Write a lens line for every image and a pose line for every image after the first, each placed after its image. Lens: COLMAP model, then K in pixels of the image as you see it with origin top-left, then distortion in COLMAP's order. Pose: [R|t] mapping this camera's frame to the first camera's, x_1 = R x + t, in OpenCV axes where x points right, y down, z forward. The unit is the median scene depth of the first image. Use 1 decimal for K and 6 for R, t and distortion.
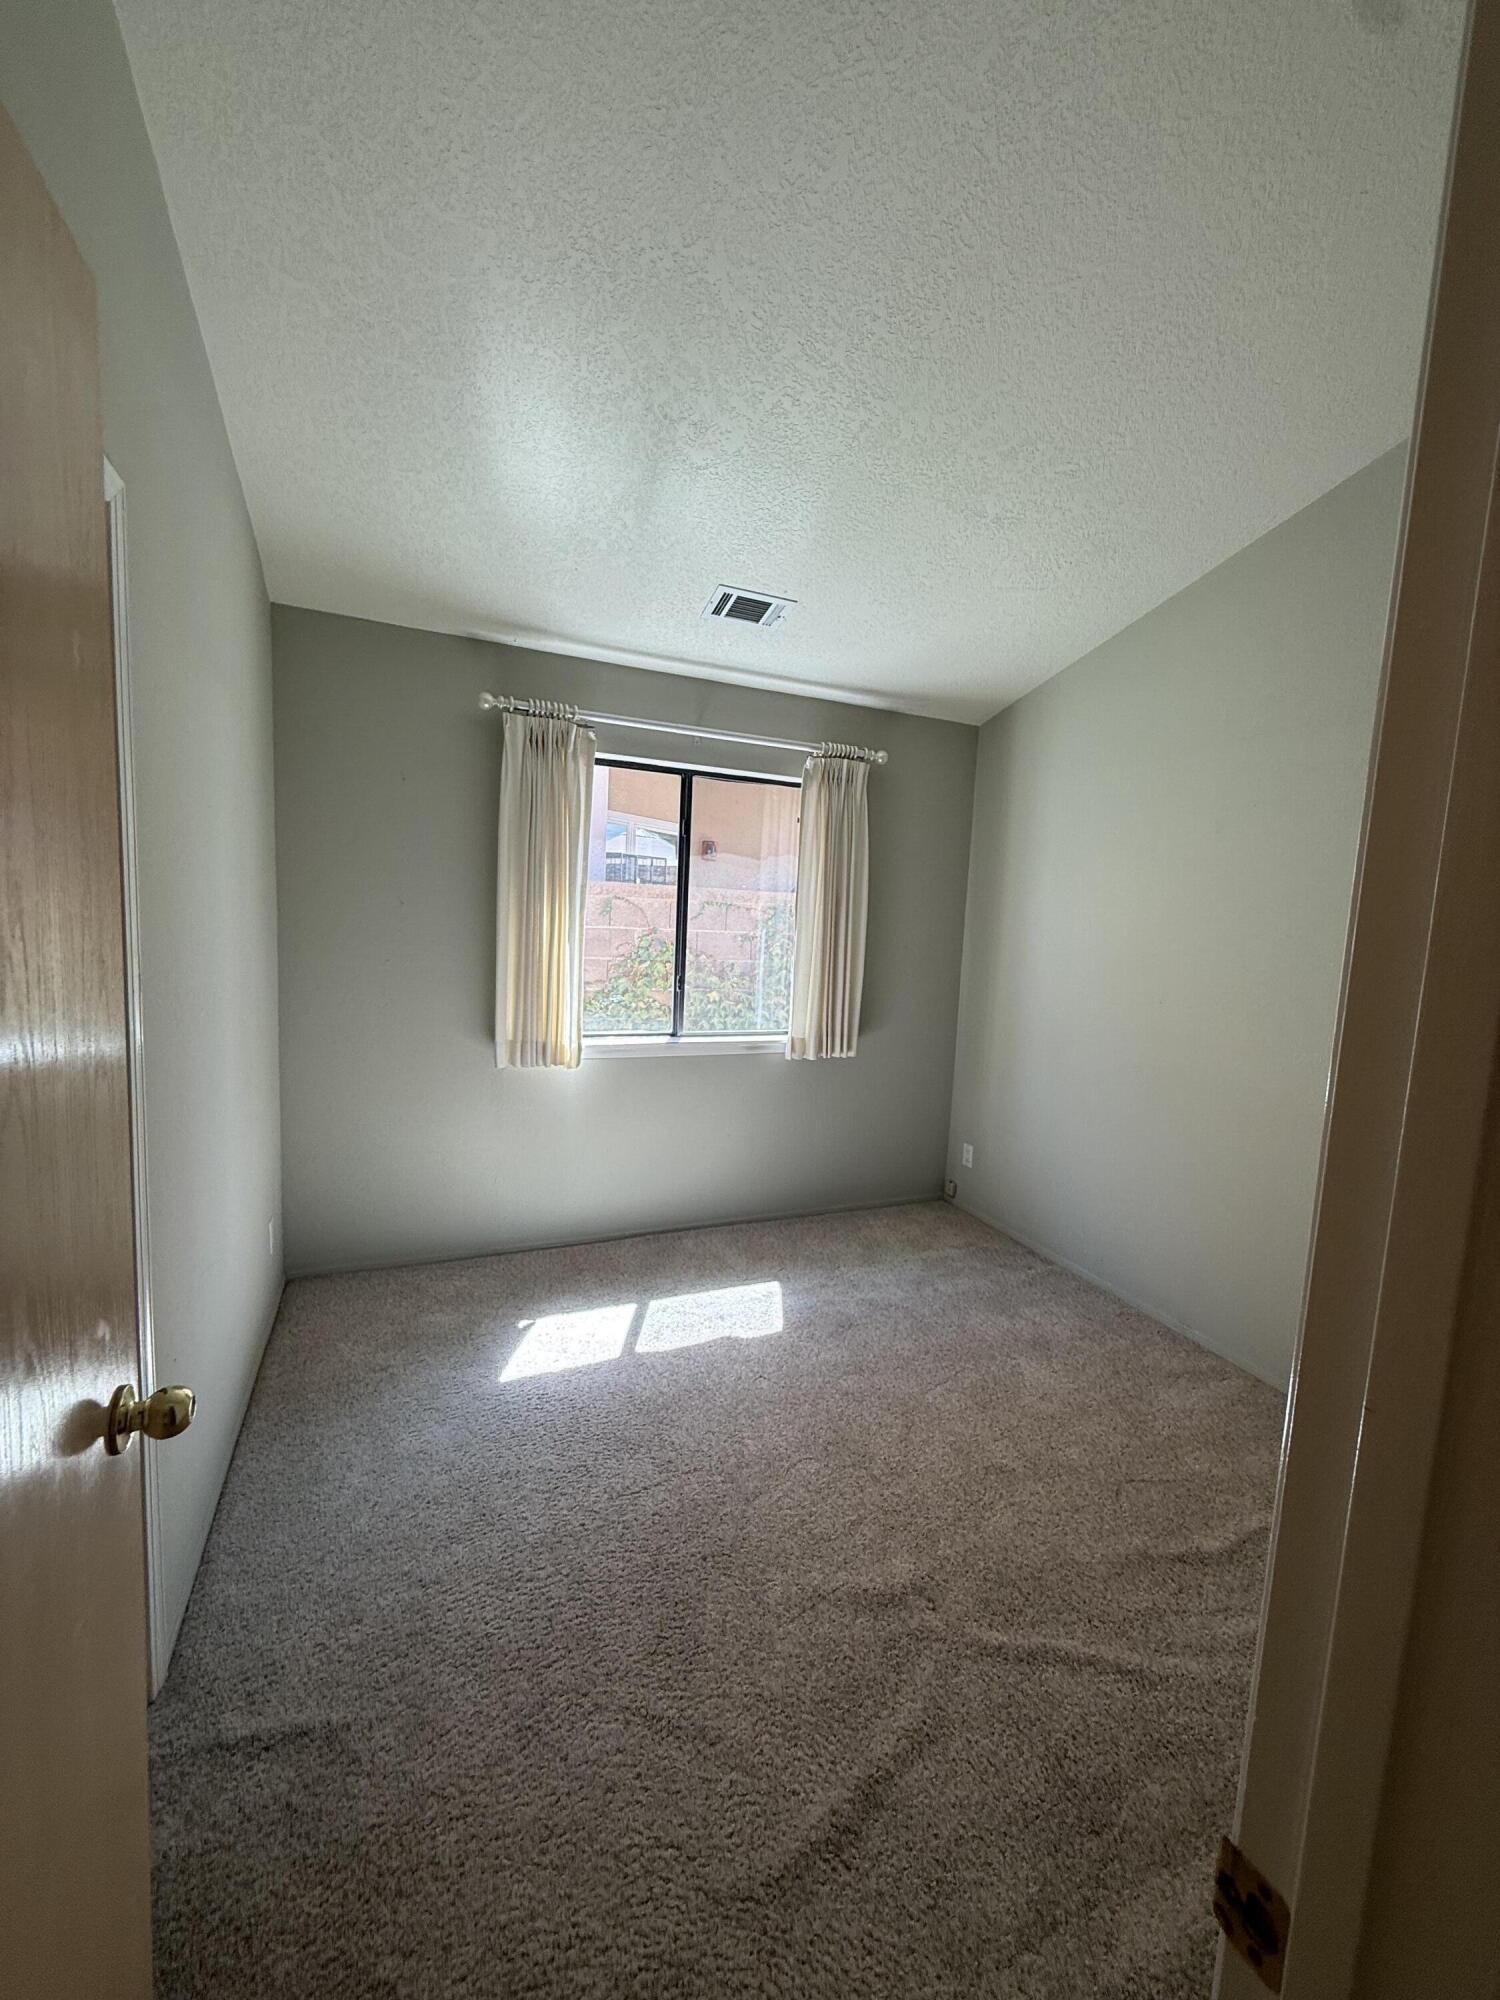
lens RADIAL K [[795.2, 0, 755.4], [0, 795.2, 991.0], [0, 0, 1]] dist [-0.003322, 0.000677]
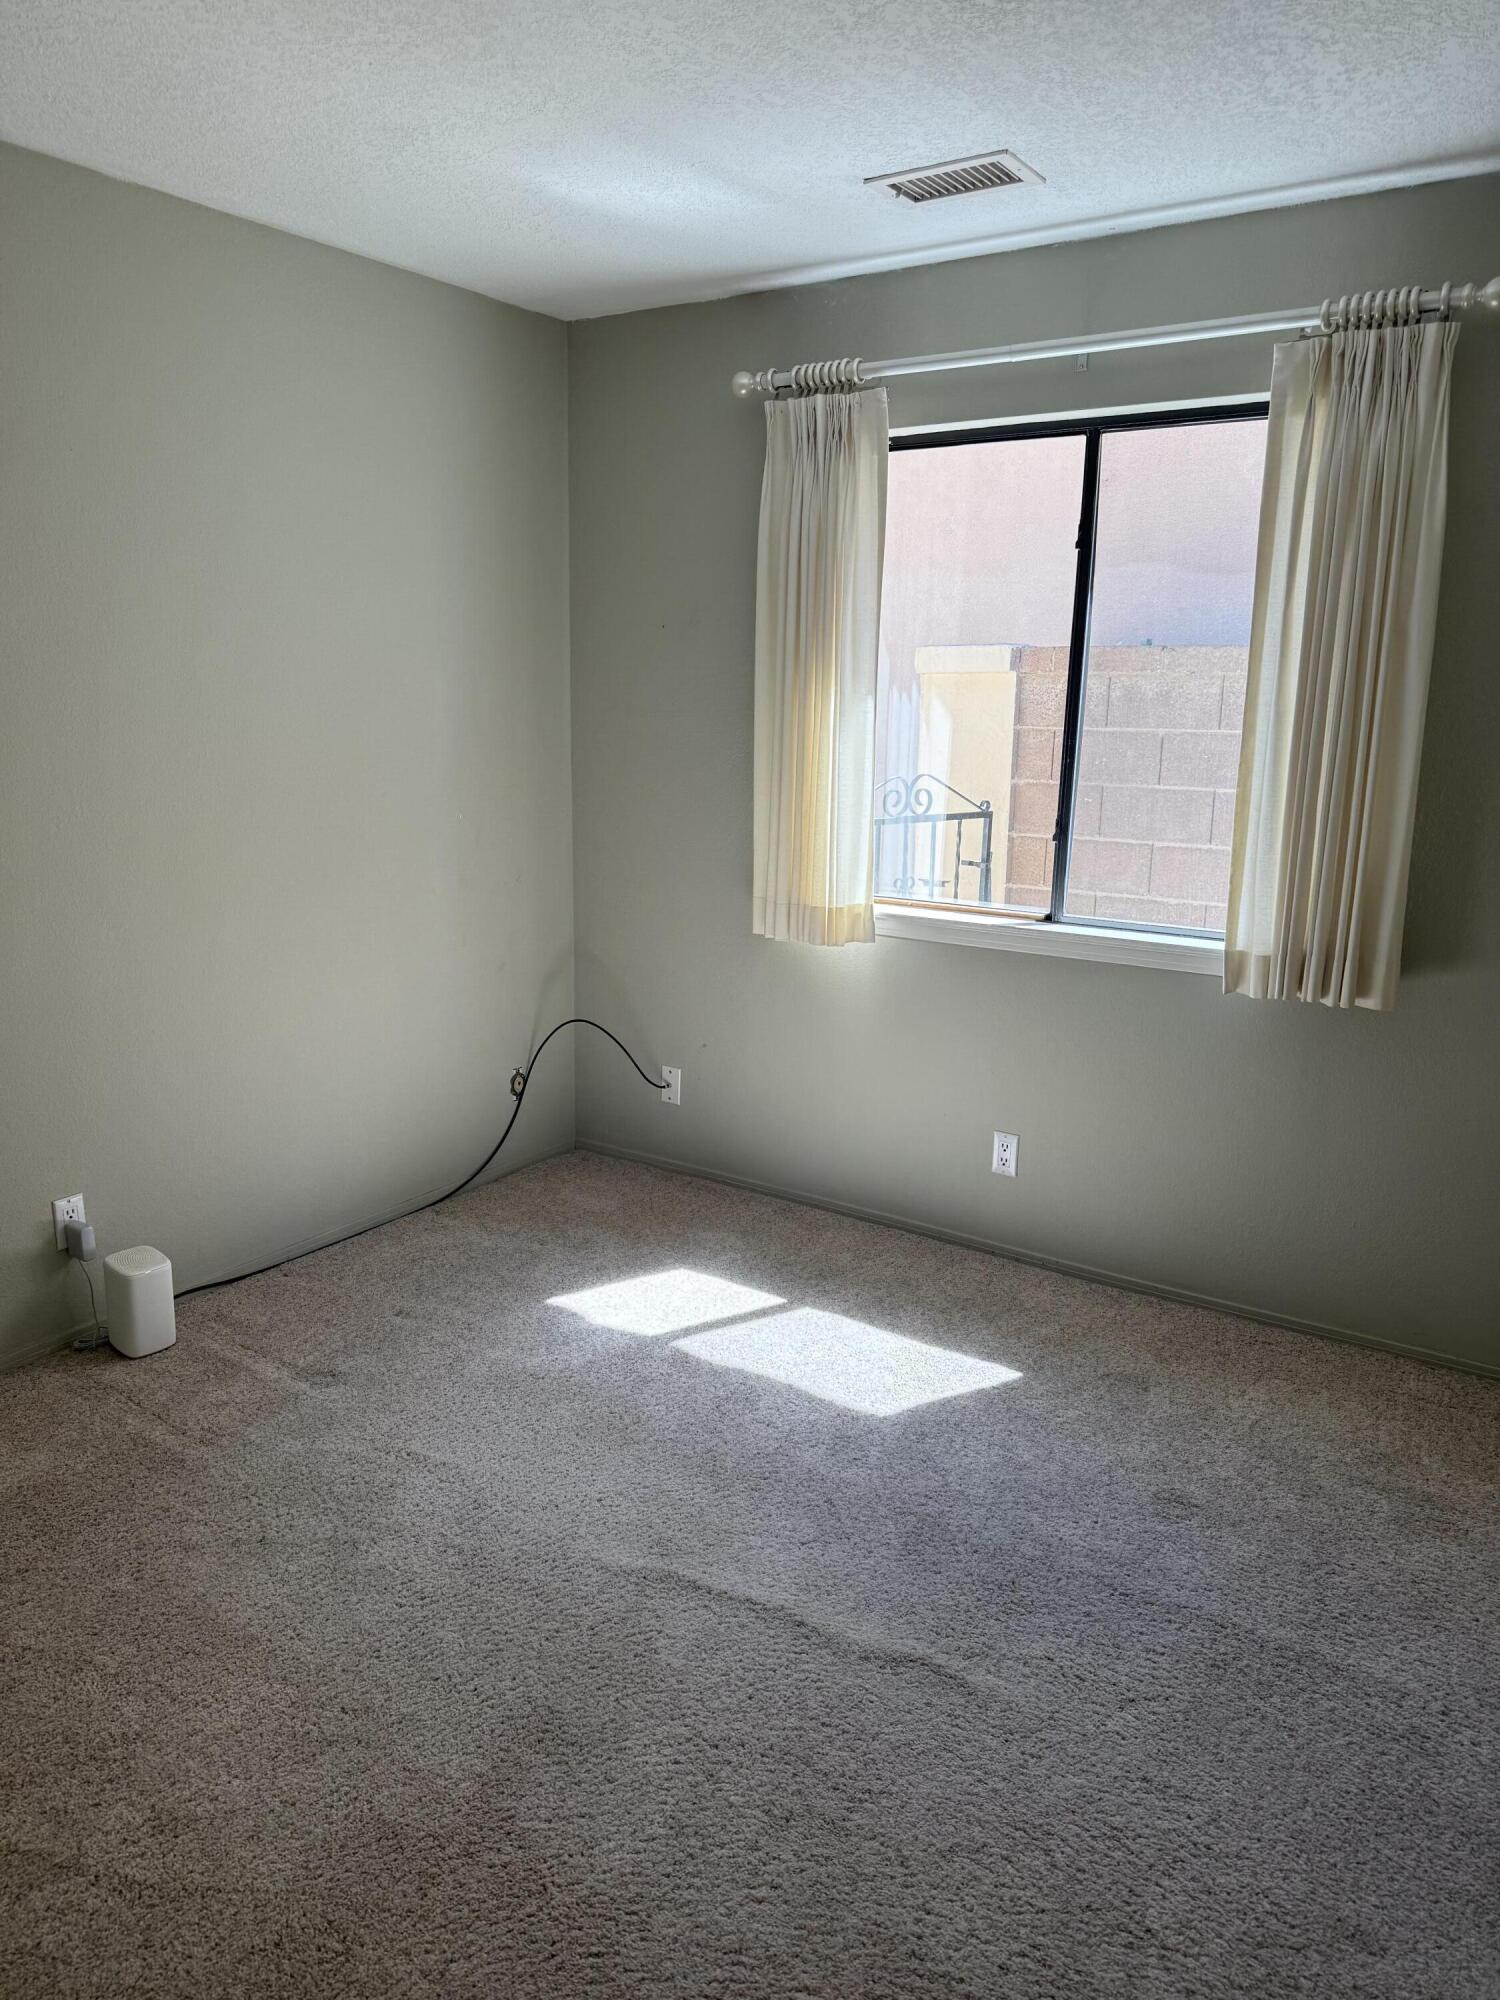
lens RADIAL K [[1405.6, 0, 755.2], [0, 1405.6, 1005.3], [0, 0, 1]] dist [0.047243, -0.060752]
pose [[0.537124, 0.152932, -0.829524, 0.648276], [-0.073891, 0.988177, 0.134336, -0.002646], [0.840260, -0.010861, 0.542074, 0.296470]]
